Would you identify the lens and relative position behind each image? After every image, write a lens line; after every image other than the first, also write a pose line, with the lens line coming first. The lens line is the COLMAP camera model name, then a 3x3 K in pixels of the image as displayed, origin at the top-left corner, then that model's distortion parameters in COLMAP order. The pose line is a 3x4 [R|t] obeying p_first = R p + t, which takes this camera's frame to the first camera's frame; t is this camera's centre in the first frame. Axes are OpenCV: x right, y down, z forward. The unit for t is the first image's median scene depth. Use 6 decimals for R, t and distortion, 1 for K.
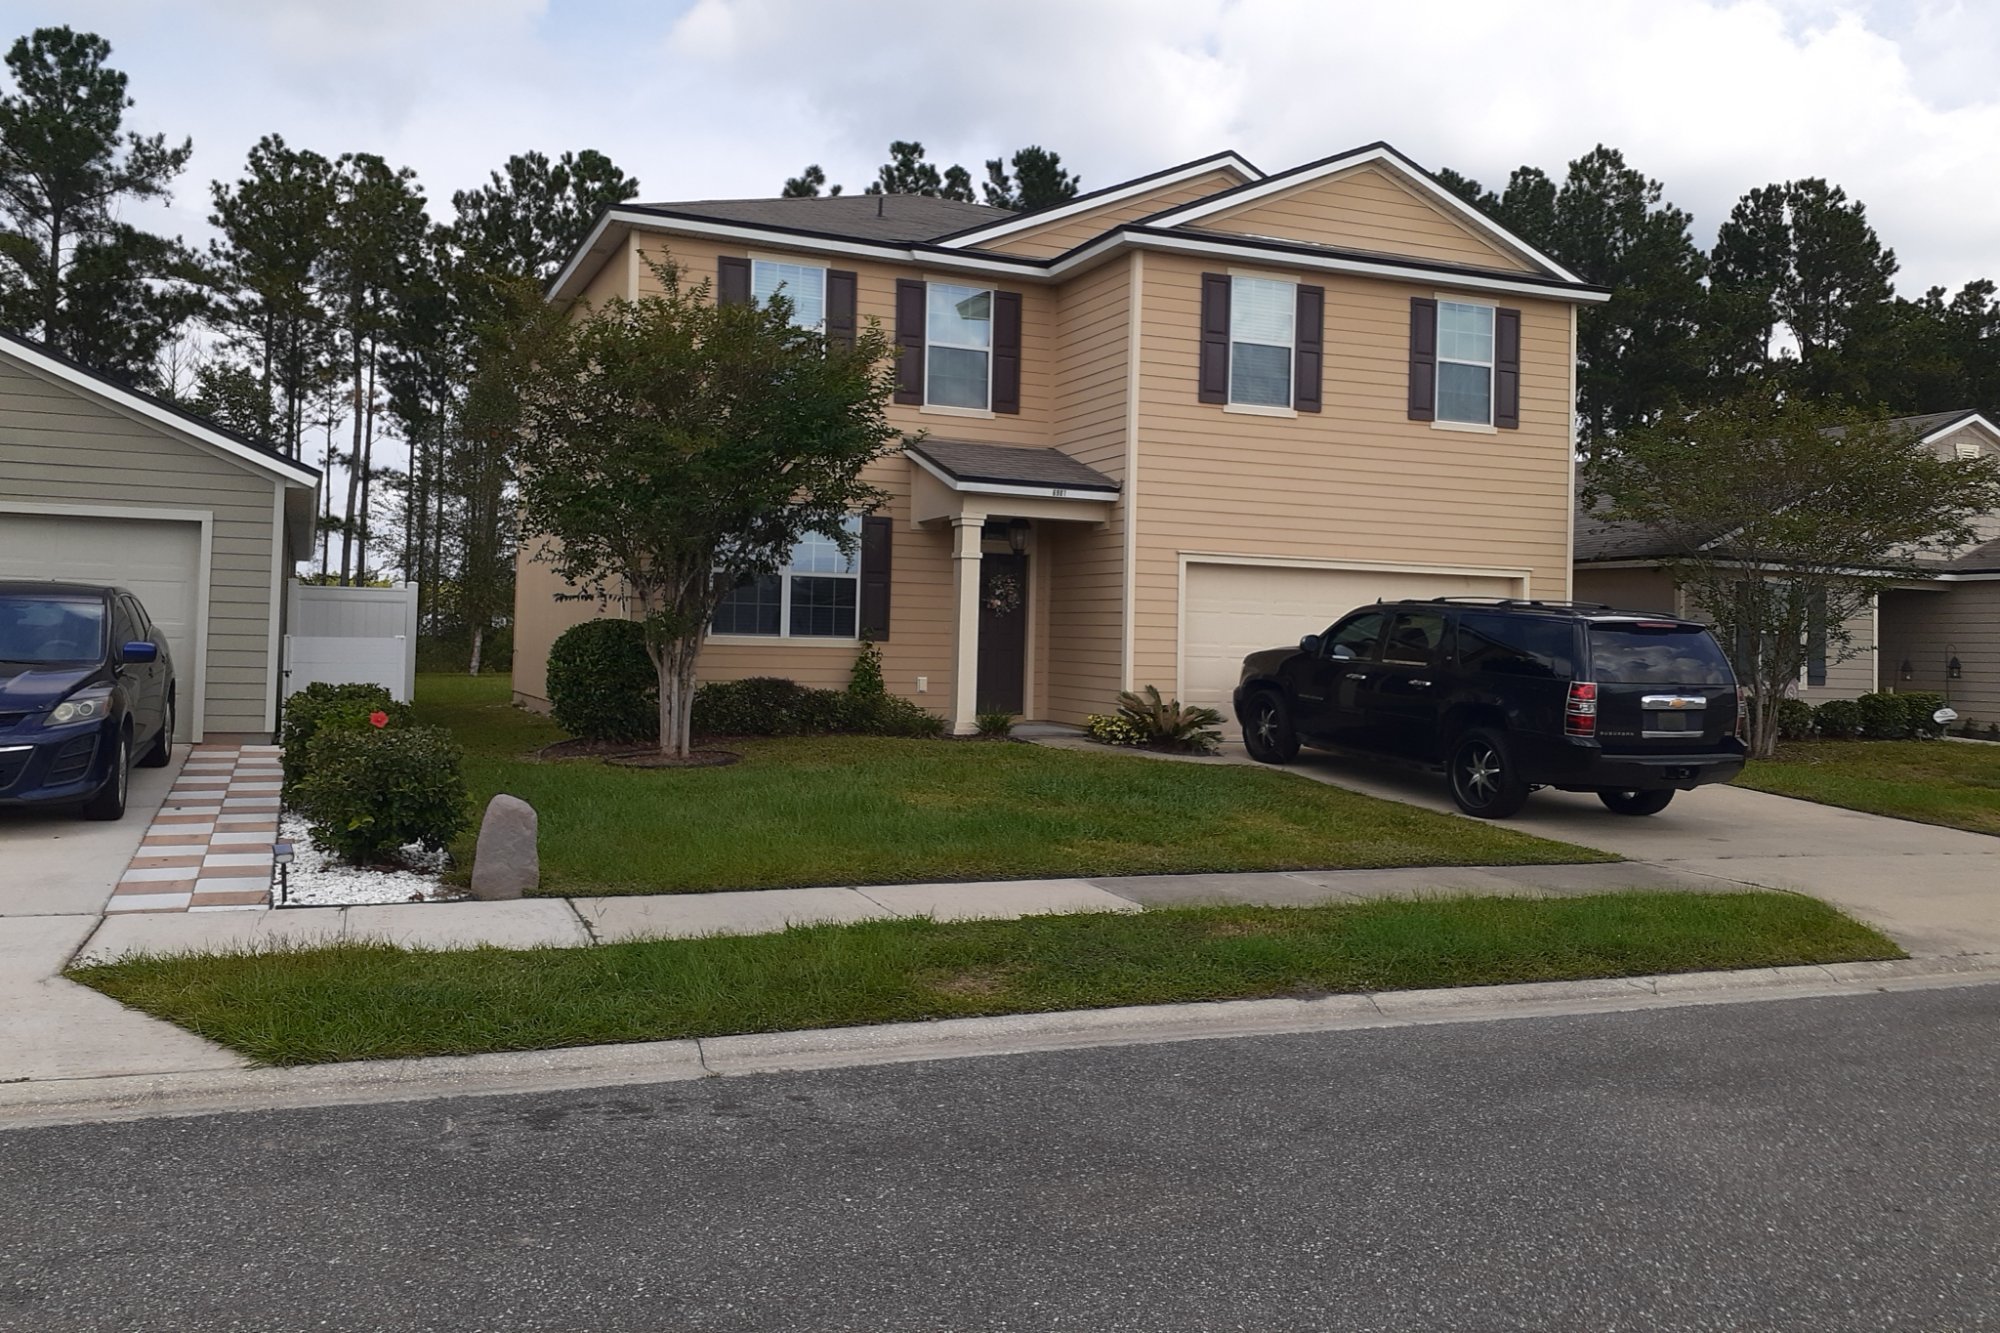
lens RADIAL K [[1479.9, 0, 961.4], [0, 1479.9, 658.2], [0, 0, 1]] dist [0.247617, -0.254106]
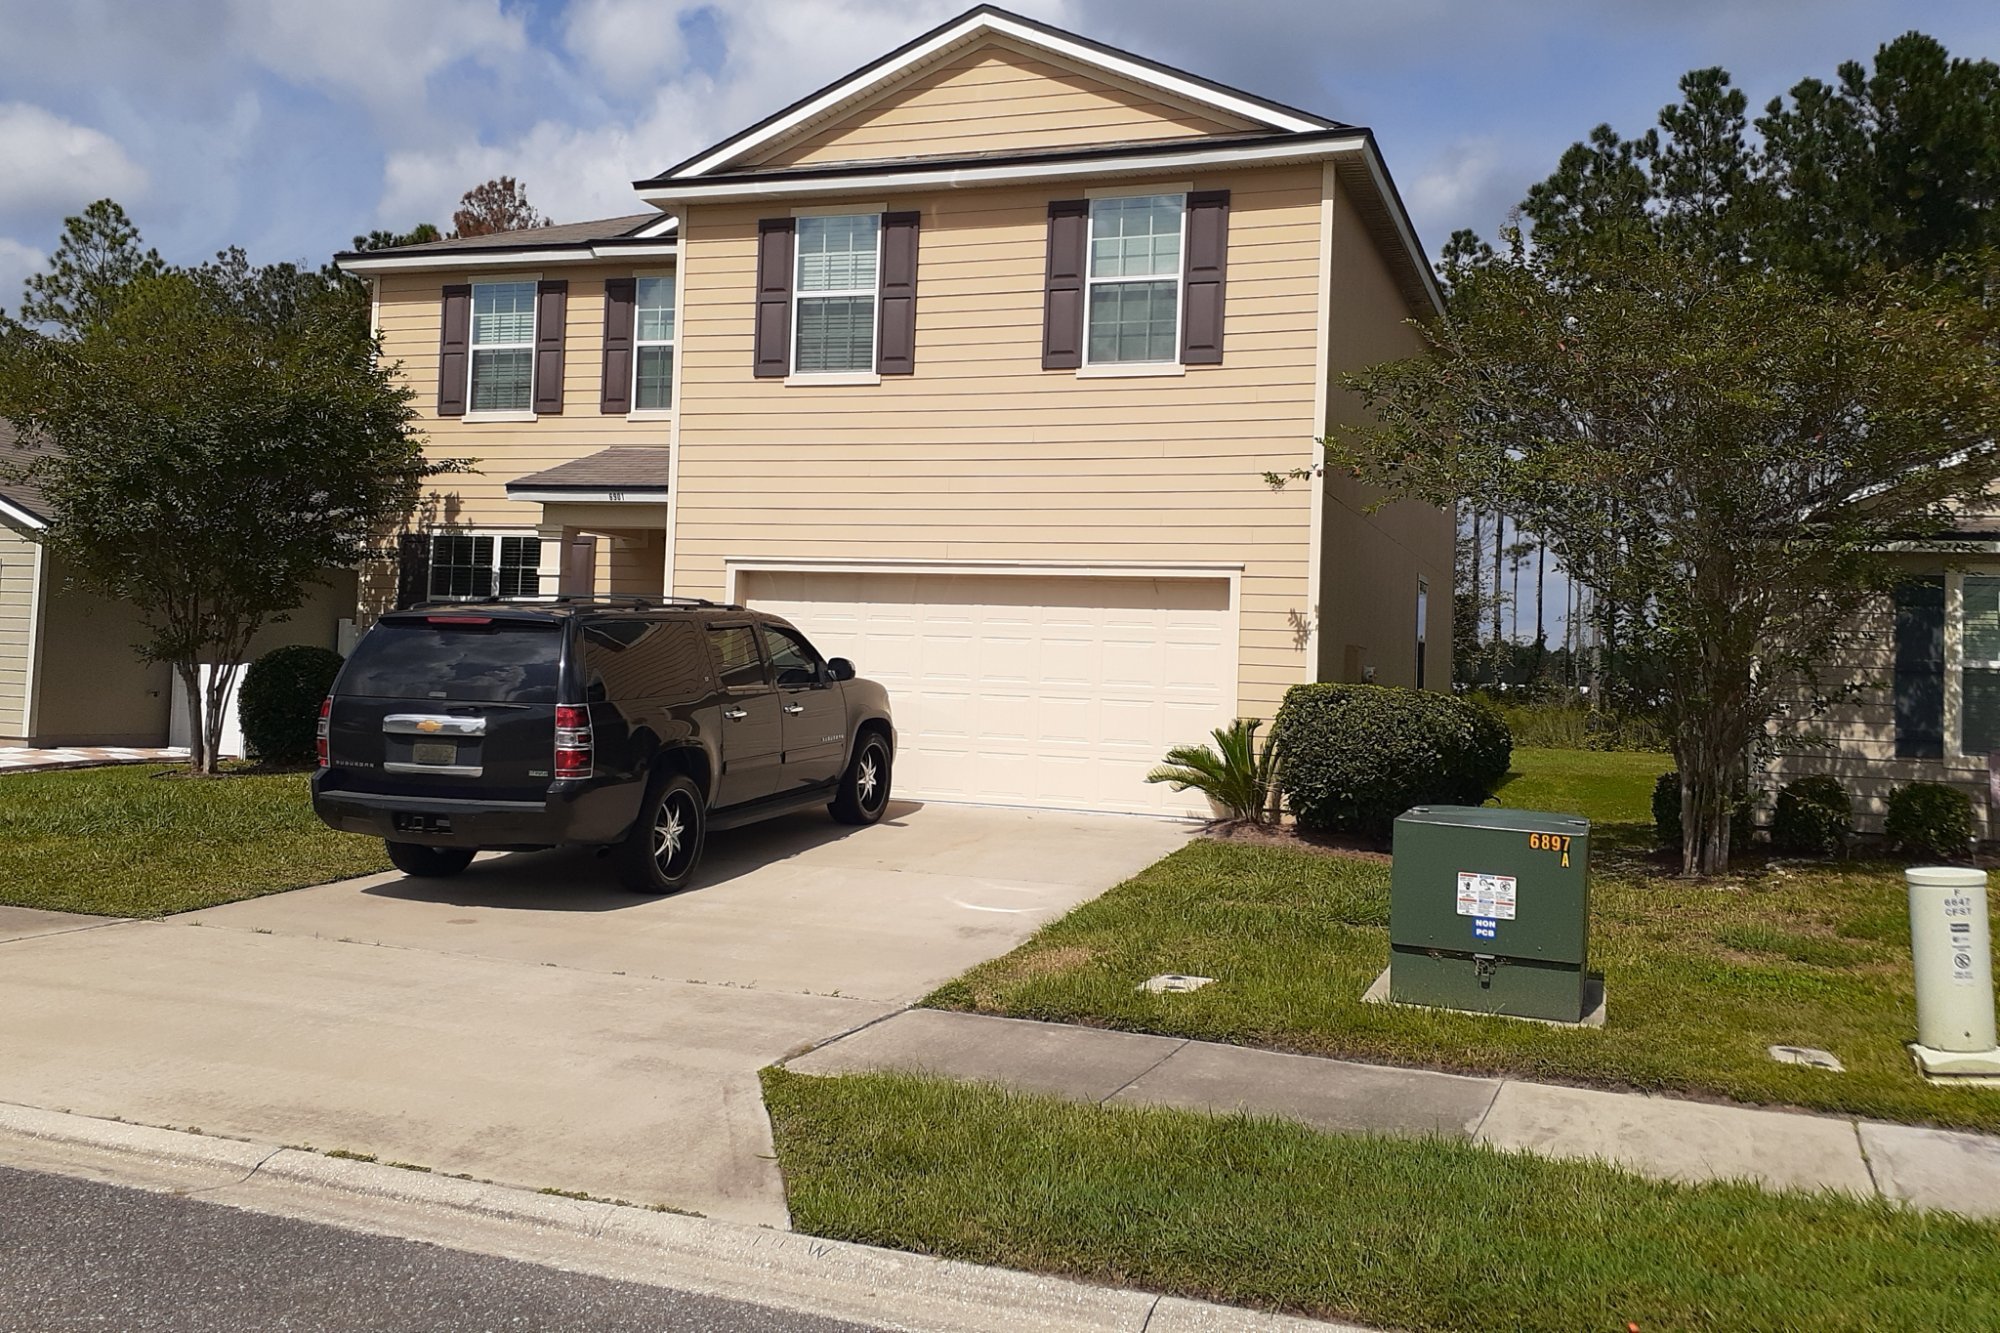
lens RADIAL K [[1672.1, 0, 958.7], [0, 1672.1, 695.0], [0, 0, 1]] dist [0.166025, -0.001544]
pose [[0.743272, 0.006943, -0.668954, 0.838310], [-0.020800, 0.999703, -0.012735, 0.012985], [0.668666, 0.023380, 0.743195, 0.378111]]
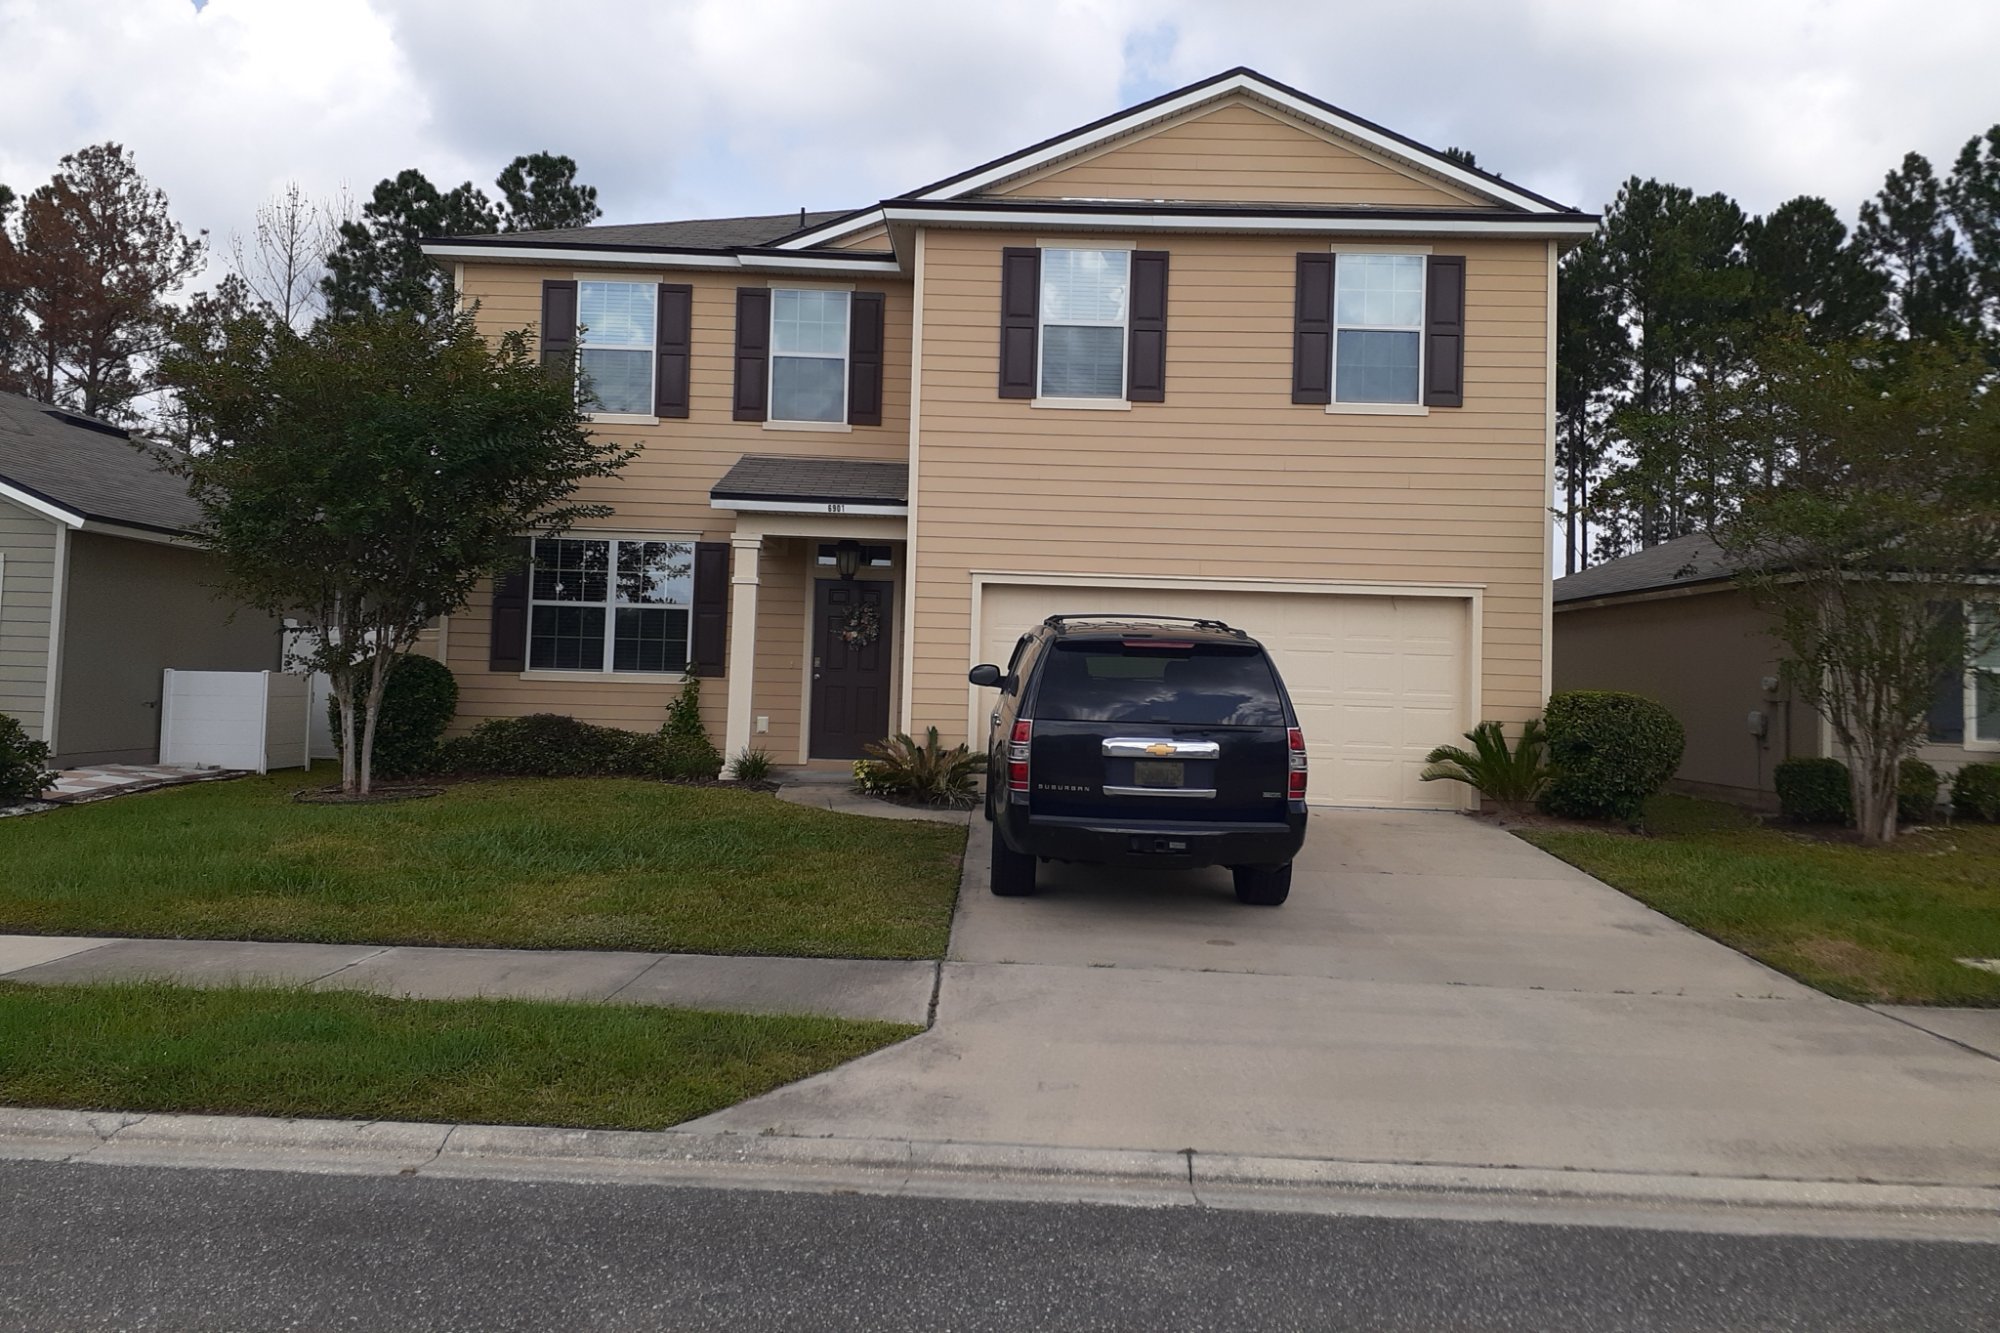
lens RADIAL K [[1479.9, 0, 961.4], [0, 1479.9, 658.2], [0, 0, 1]] dist [0.247617, -0.254106]
pose [[0.927916, -0.004989, -0.372756, 0.442754], [-0.008021, 0.999412, -0.033343, 0.006675], [0.372703, 0.033930, 0.927330, 0.199147]]
